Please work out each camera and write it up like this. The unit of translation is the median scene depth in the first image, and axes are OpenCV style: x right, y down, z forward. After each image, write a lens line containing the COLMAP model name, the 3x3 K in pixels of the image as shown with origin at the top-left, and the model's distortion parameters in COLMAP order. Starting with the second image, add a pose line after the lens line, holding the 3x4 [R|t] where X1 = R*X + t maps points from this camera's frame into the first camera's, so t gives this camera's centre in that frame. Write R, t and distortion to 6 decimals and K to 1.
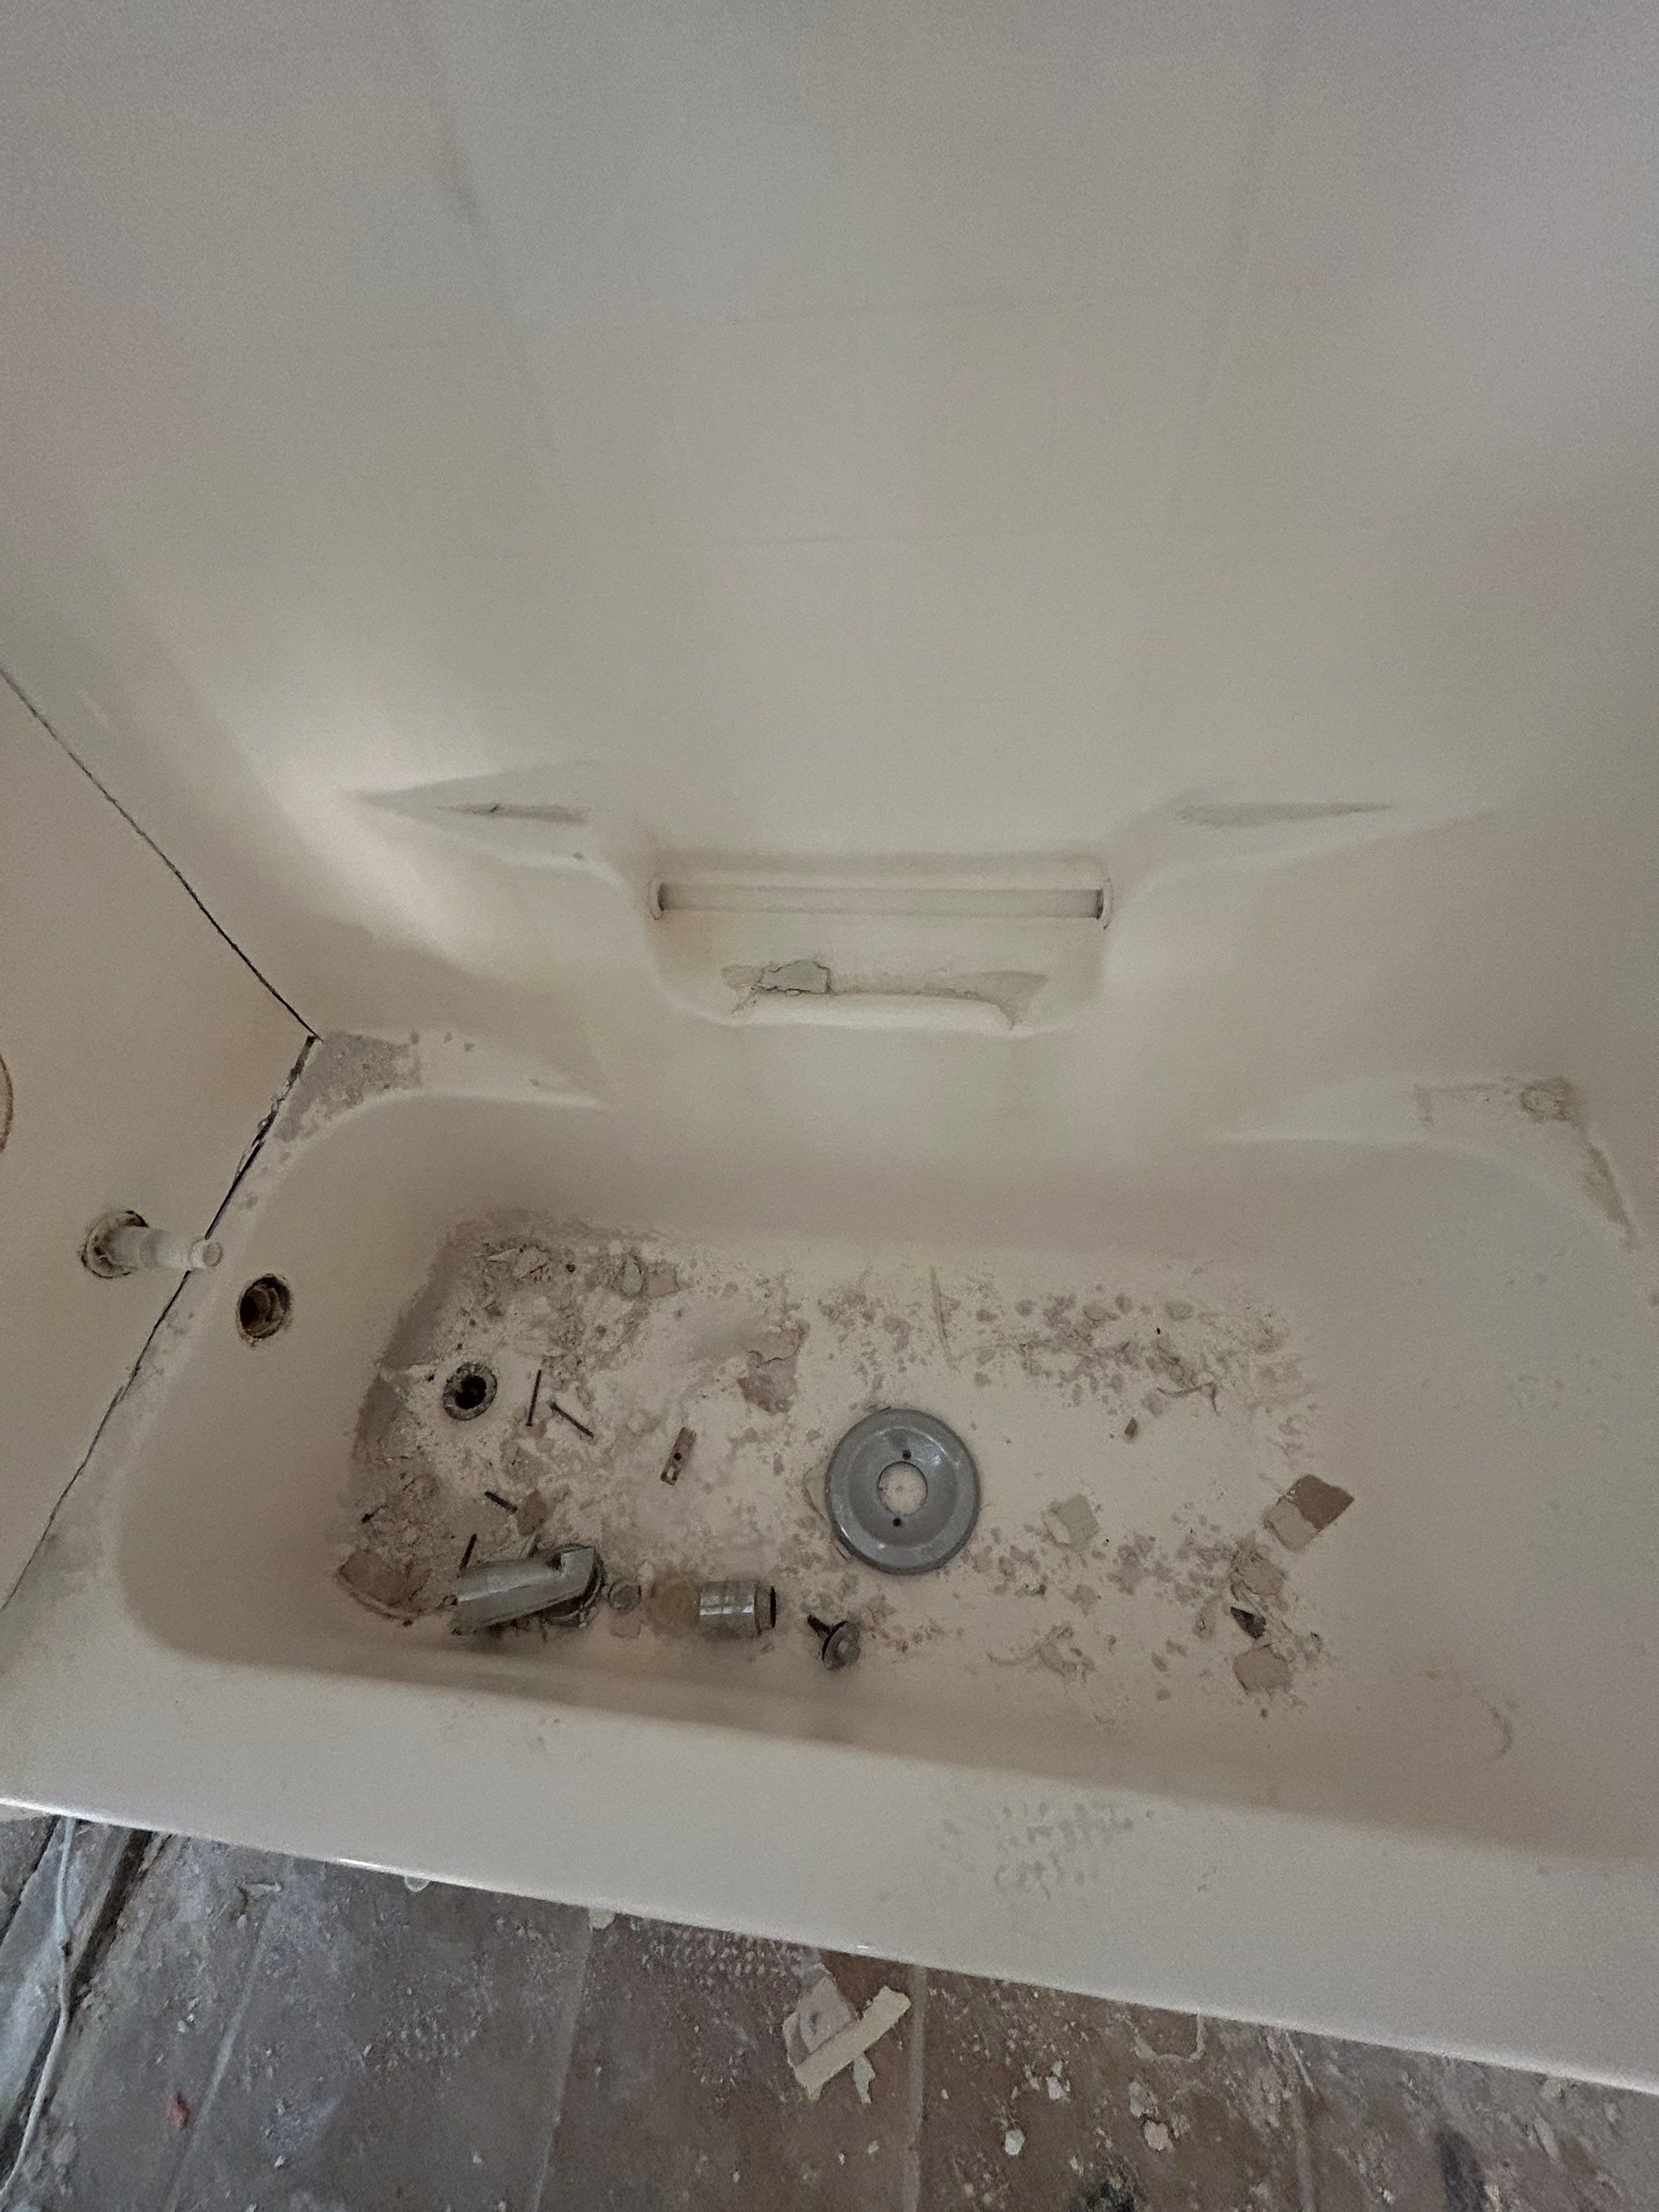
lens RADIAL K [[896.1, 0, 835.3], [0, 896.1, 1103.3], [0, 0, 1]] dist [-0.002041, 0.001224]
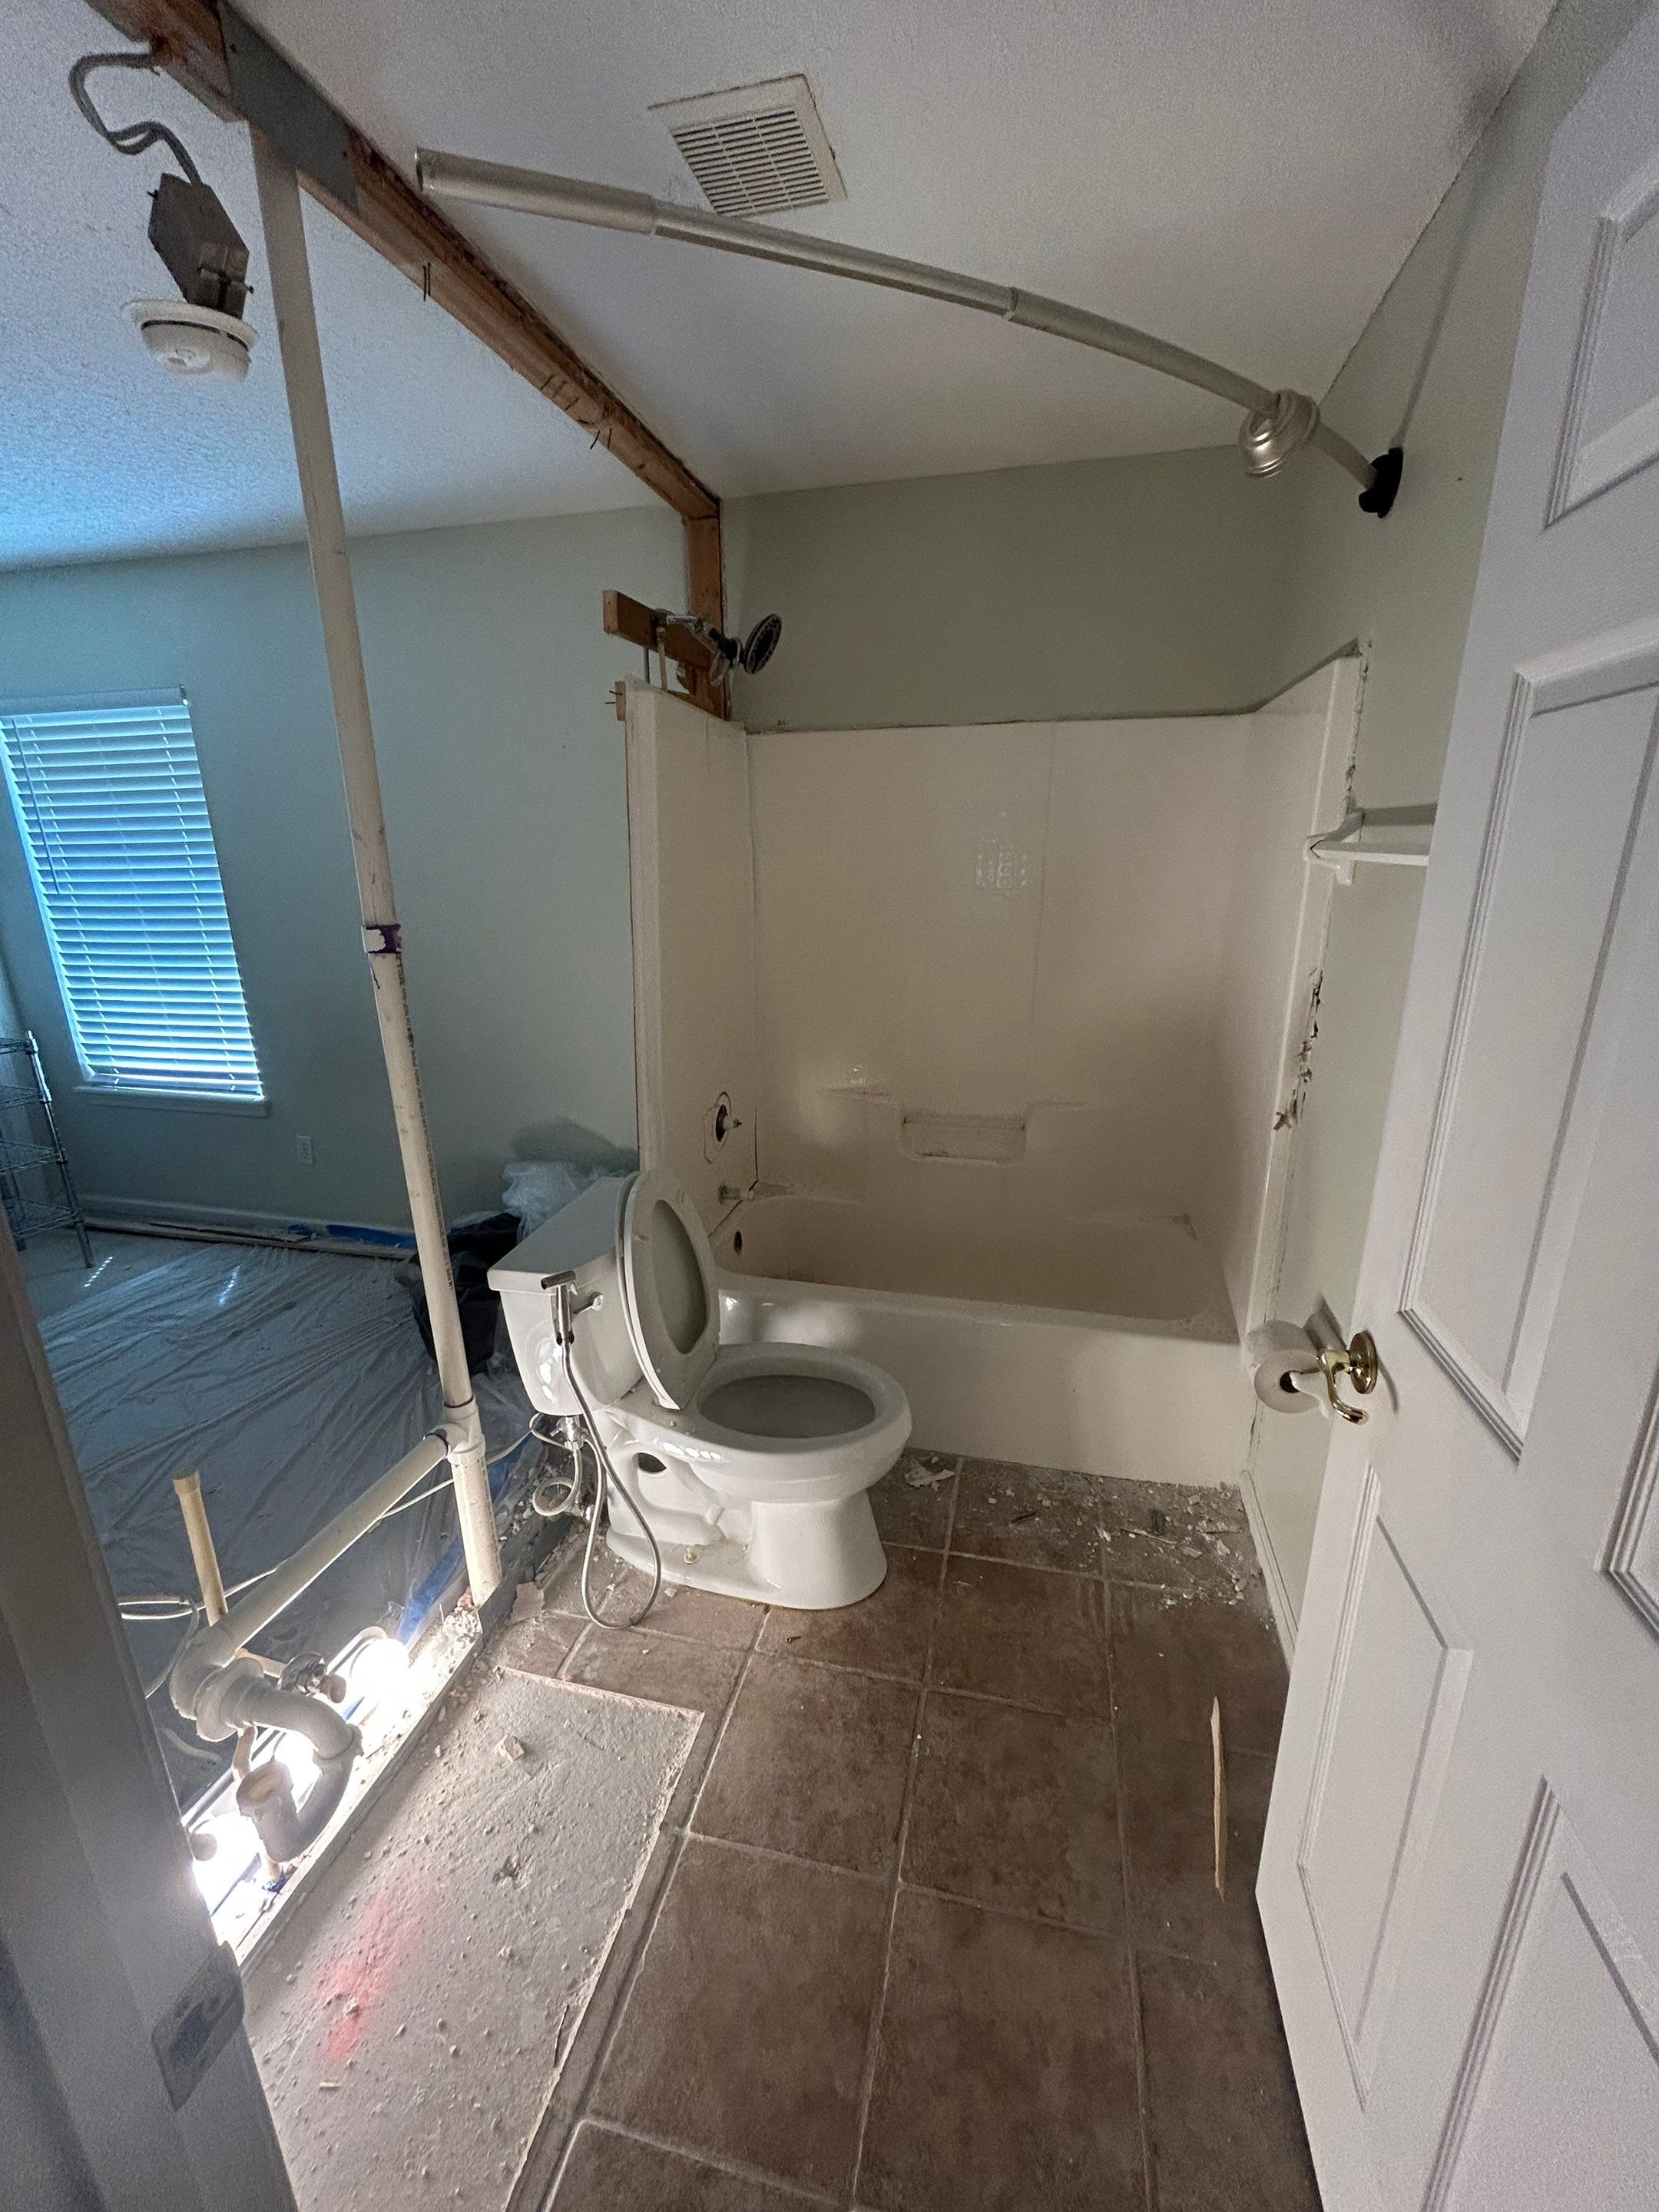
lens RADIAL K [[896.1, 0, 838.0], [0, 896.1, 1105.1], [0, 0, 1]] dist [-0.002041, 0.001224]
pose [[0.990424, 0.105829, -0.088655, -0.105521], [-0.138047, 0.766612, -0.627095, 1.471592], [0.001599, 0.633329, 0.773881, -1.331897]]
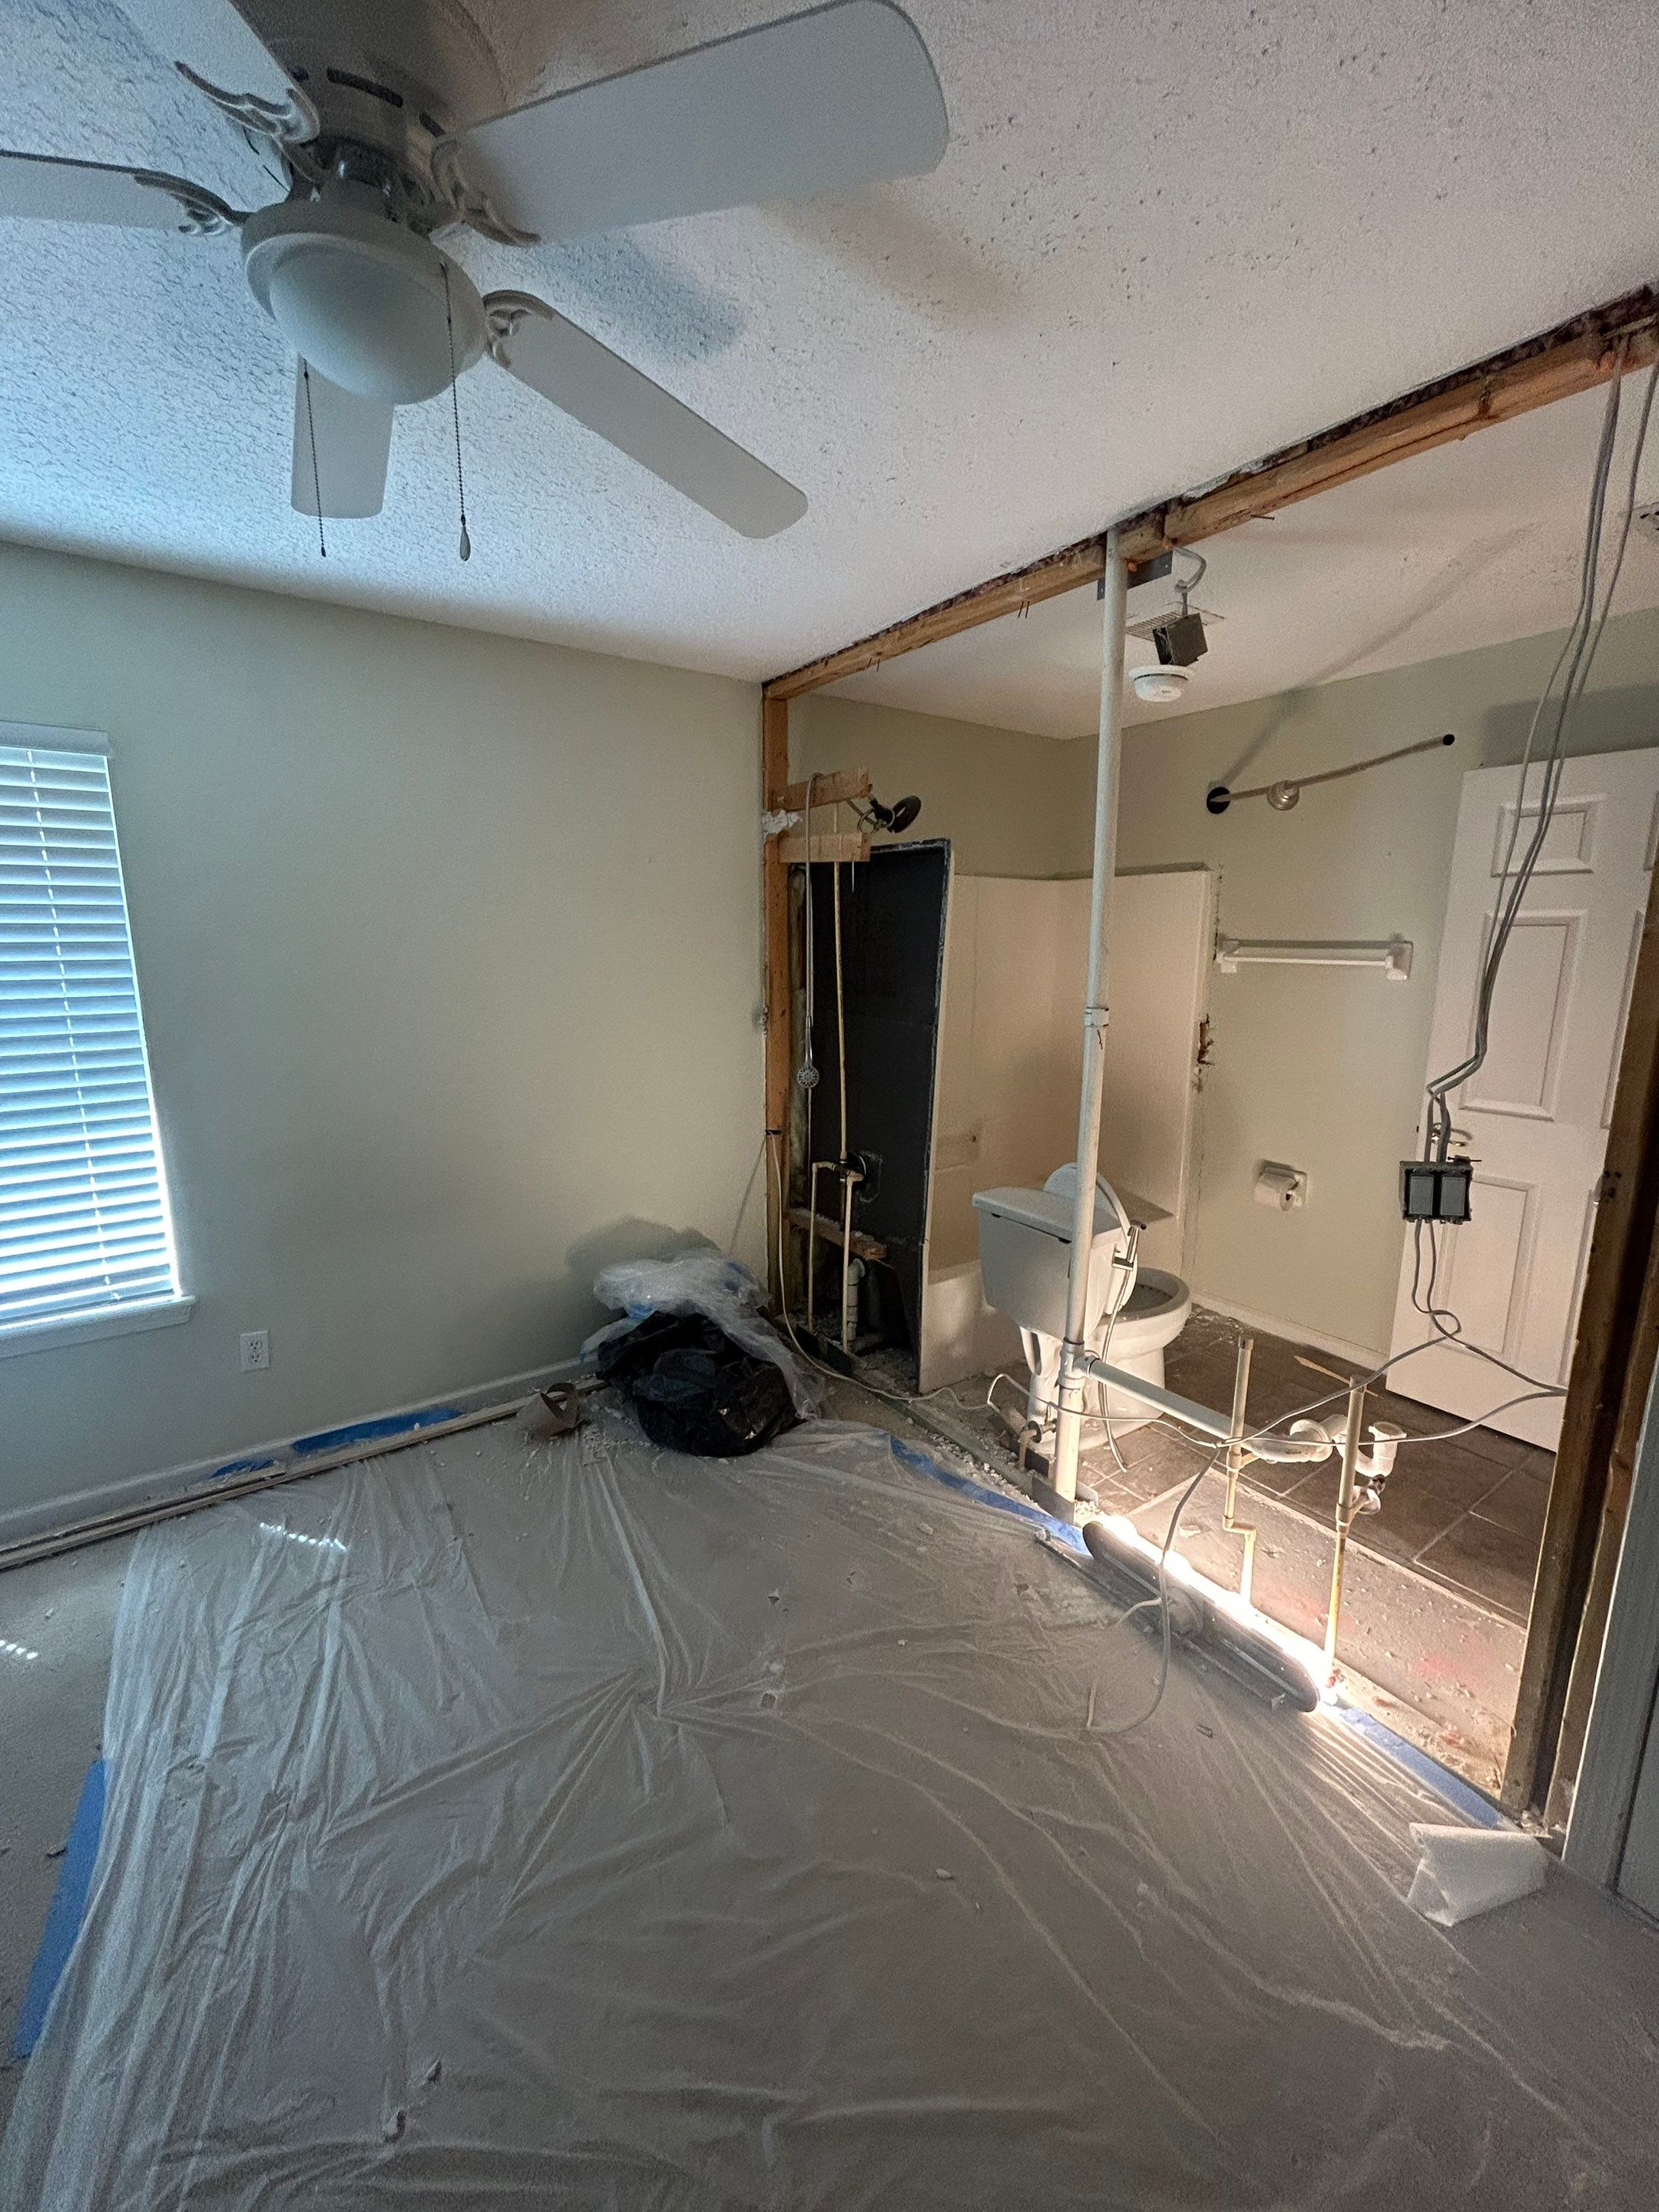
lens RADIAL K [[896.1, 0, 833.7], [0, 896.1, 1104.9], [0, 0, 1]] dist [-0.002041, 0.001224]
pose [[0.741895, -0.033873, 0.669660, -2.736287], [0.513338, 0.671204, -0.534760, 1.460011], [-0.431365, 0.740498, 0.515351, -1.105833]]
